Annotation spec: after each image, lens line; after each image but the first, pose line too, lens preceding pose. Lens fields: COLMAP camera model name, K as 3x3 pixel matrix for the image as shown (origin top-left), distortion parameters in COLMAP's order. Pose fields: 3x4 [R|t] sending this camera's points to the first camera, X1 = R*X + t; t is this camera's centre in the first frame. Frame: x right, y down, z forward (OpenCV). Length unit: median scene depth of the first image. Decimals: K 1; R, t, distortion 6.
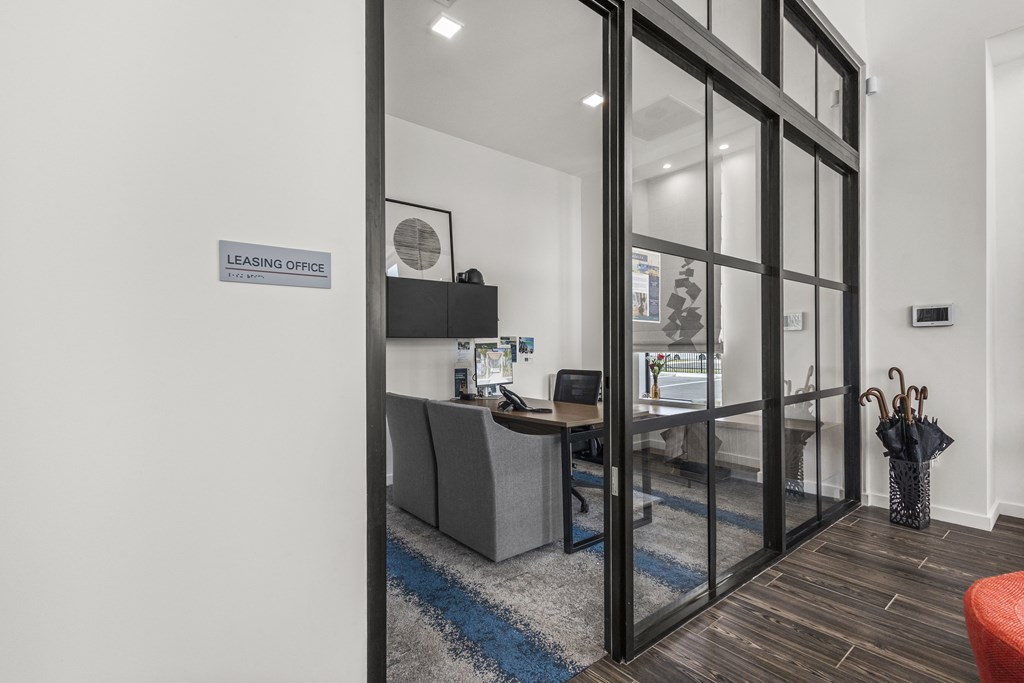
lens RADIAL K [[470.9, 0, 505.1], [0, 470.9, 343.1], [0, 0, 1]] dist [0.003283, -0.000723]
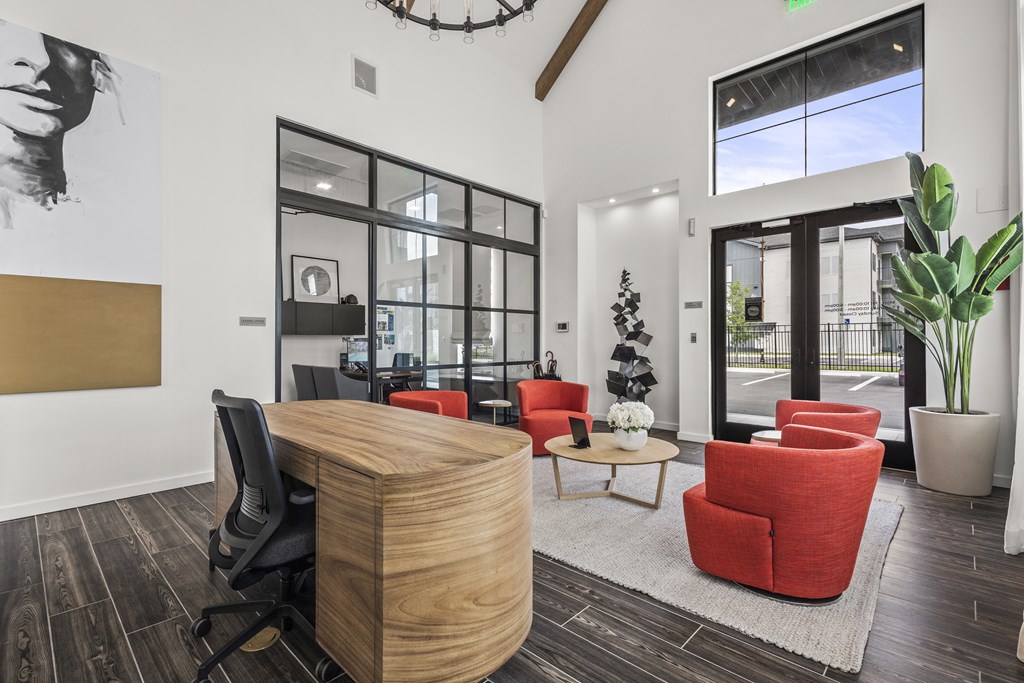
lens RADIAL K [[470.9, 0, 514.7], [0, 470.9, 339.0], [0, 0, 1]] dist [0.003283, -0.000723]
pose [[0.989412, 0.004797, 0.145055, 0.364560], [-0.005573, 0.999972, 0.004944, -0.011088], [-0.145028, -0.005700, 0.989411, -1.043720]]
